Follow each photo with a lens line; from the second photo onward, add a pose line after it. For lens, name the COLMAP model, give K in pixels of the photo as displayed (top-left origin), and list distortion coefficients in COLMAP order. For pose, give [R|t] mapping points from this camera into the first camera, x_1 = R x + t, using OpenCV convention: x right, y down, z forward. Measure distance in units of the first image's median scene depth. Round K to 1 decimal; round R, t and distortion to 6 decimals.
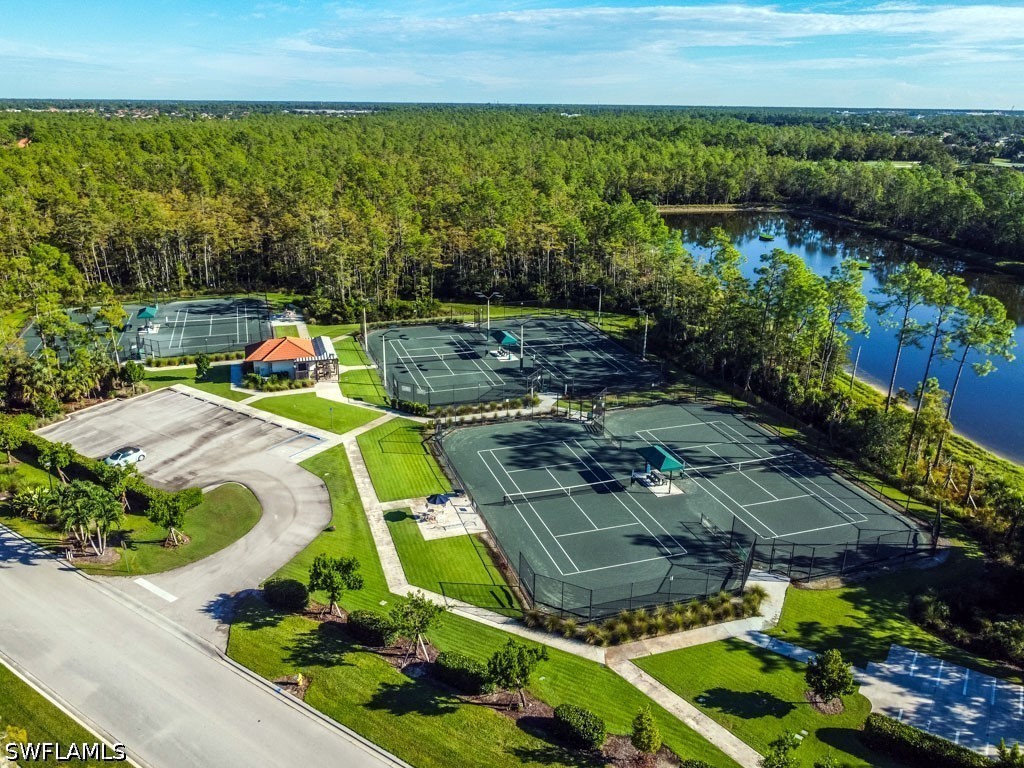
lens RADIAL K [[781.5, 0, 512.0], [0, 781.5, 384.0], [0, 0, 1]] dist [-0.011523, -0.000528]
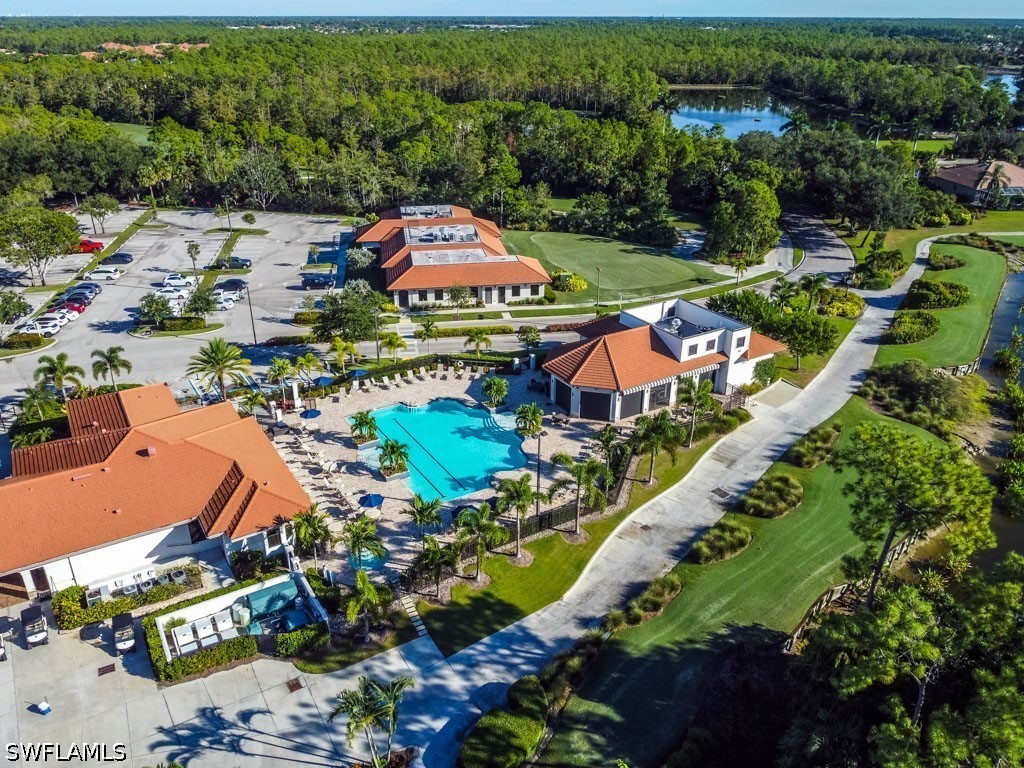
lens RADIAL K [[781.5, 0, 512.0], [0, 781.5, 384.0], [0, 0, 1]] dist [-0.011523, -0.000528]
pose [[0.980821, 0.074379, -0.180159, 0.100063], [-0.056975, 0.993362, 0.099931, 0.142817], [0.186396, -0.087750, 0.978548, -0.409598]]
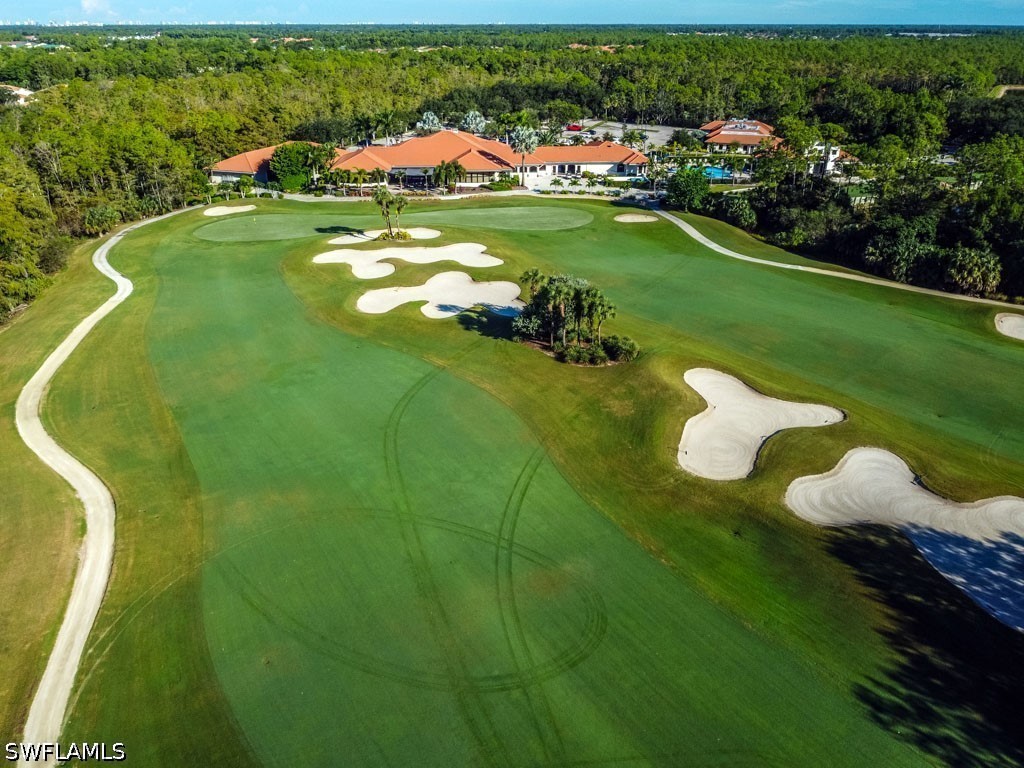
lens RADIAL K [[781.5, 0, 512.0], [0, 781.5, 384.0], [0, 0, 1]] dist [-0.011523, -0.000528]
pose [[0.766230, 0.257046, -0.588913, 0.250192], [-0.206661, 0.966389, 0.152919, 0.232241], [0.608426, 0.004534, 0.793597, -0.647061]]
